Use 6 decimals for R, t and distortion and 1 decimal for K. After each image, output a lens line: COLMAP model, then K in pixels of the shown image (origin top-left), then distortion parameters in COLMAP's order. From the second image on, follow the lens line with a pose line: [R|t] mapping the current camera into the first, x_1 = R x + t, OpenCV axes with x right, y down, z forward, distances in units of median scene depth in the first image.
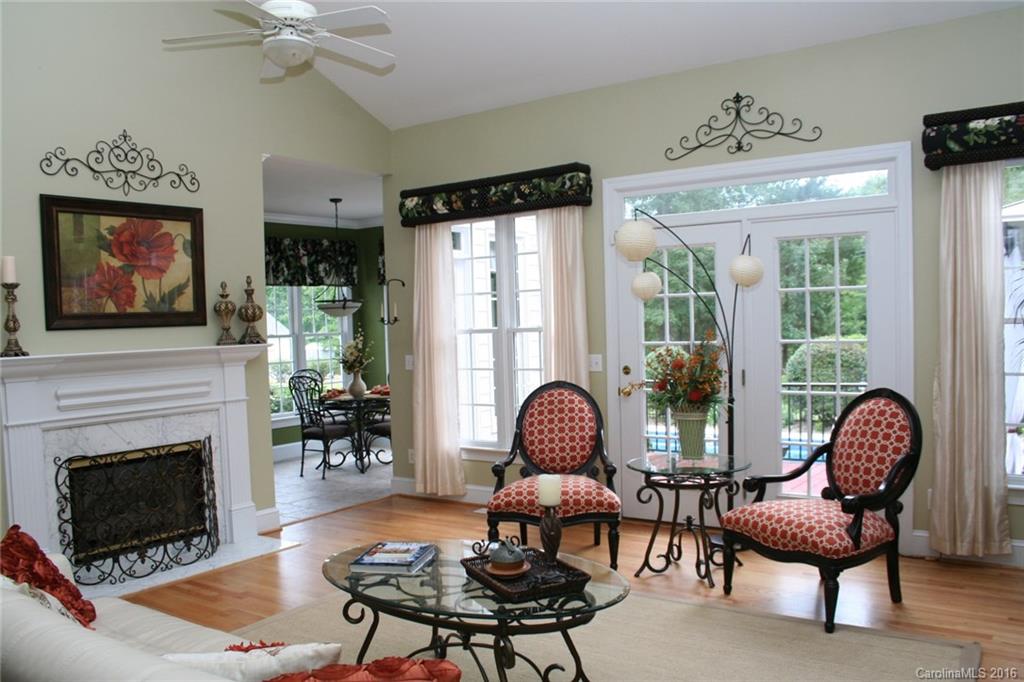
lens RADIAL K [[850.3, 0, 511.0], [0, 850.3, 346.0], [0, 0, 1]] dist [-0.130815, 0.095149]
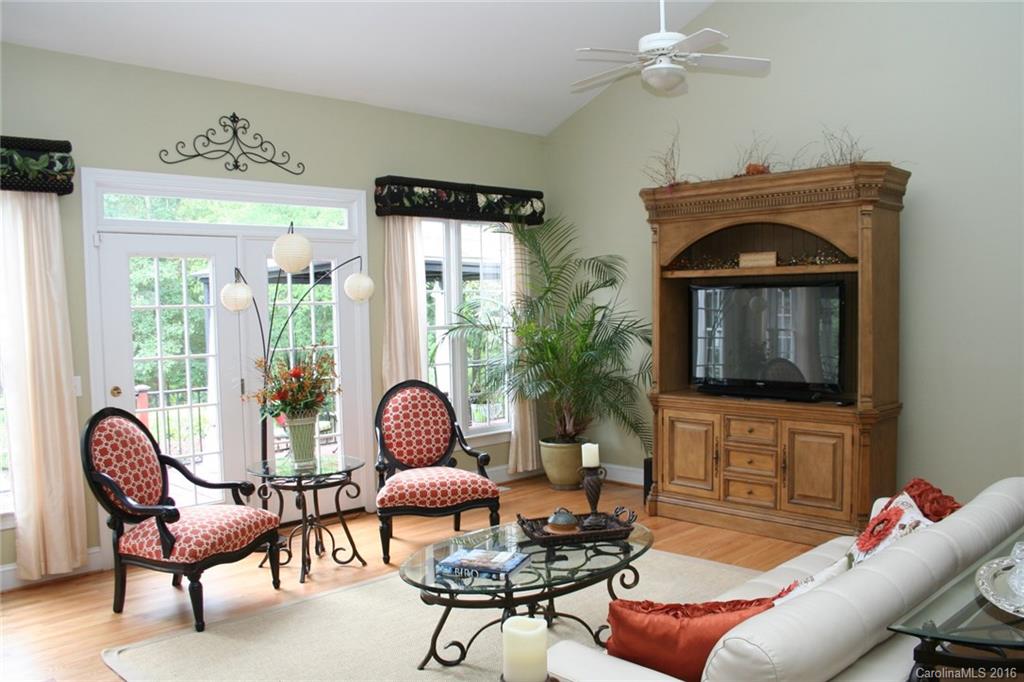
lens RADIAL K [[850.3, 0, 495.6], [0, 850.3, 374.2], [0, 0, 1]] dist [-0.130815, 0.095149]
pose [[0.199178, -0.042968, 0.979021, -0.700429], [0.053336, 0.998033, 0.032952, 0.002949], [-0.978511, 0.045654, 0.201078, 0.501009]]
